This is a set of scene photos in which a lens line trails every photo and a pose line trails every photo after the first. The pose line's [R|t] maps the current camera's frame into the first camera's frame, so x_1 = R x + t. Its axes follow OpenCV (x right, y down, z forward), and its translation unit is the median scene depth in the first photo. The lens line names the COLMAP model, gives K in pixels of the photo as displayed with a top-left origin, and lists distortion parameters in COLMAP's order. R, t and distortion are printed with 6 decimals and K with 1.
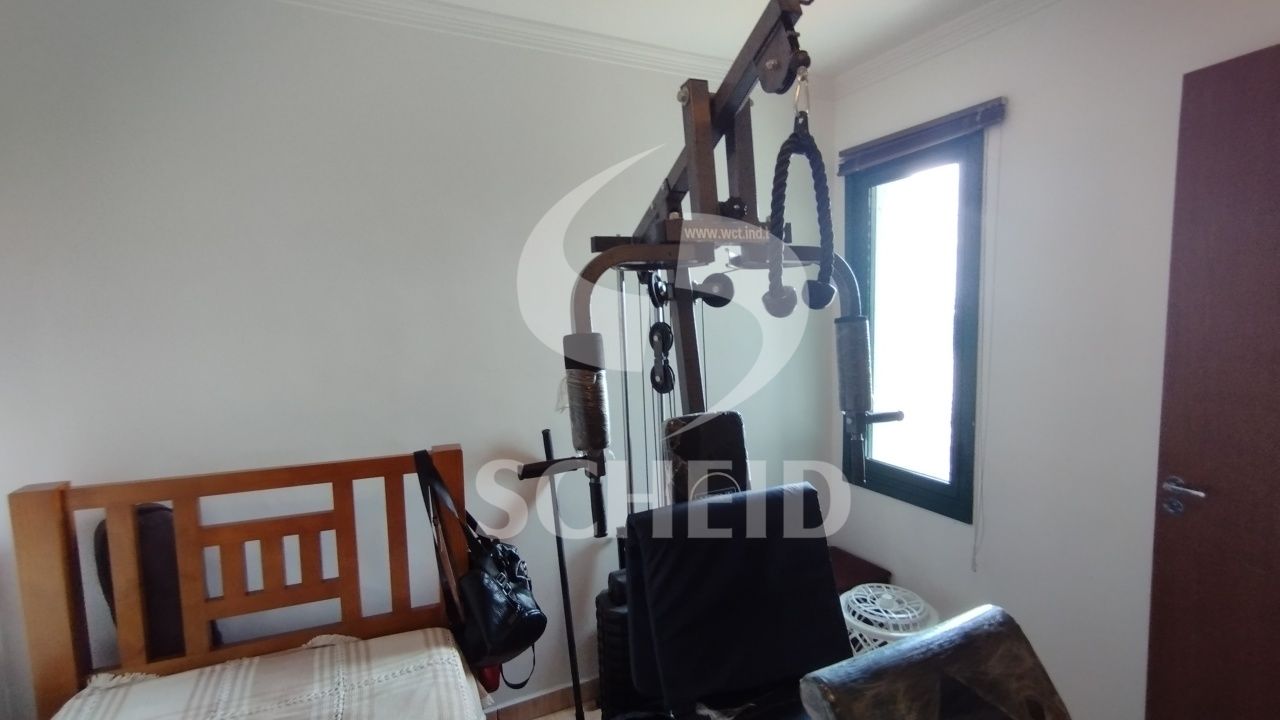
lens RADIAL K [[595.9, 0, 668.2], [0, 595.9, 367.0], [0, 0, 1]] dist [0.003019, -0.001071]
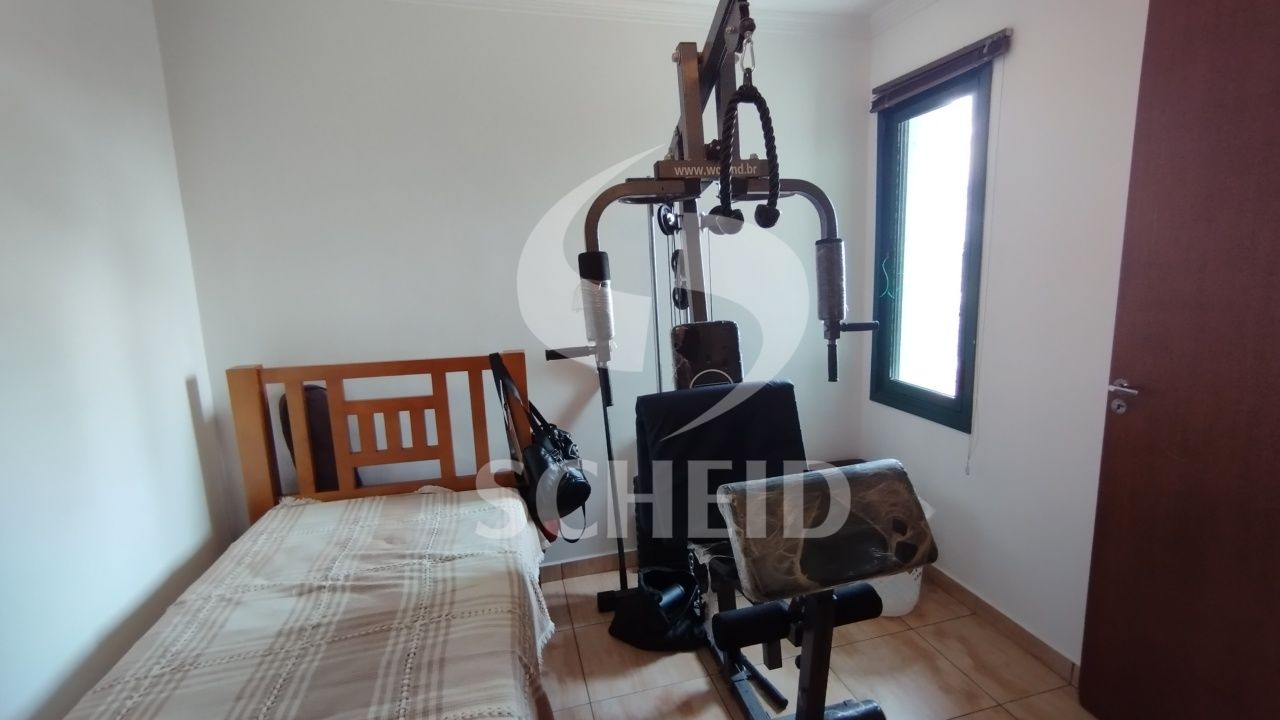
lens RADIAL K [[595.9, 0, 668.2], [0, 595.9, 367.0], [0, 0, 1]] dist [0.003019, -0.001071]
pose [[0.983889, 0.019122, -0.177755, 0.202991], [-0.004260, 0.996489, 0.083615, 0.067206], [0.178730, -0.081511, 0.980516, -0.220911]]
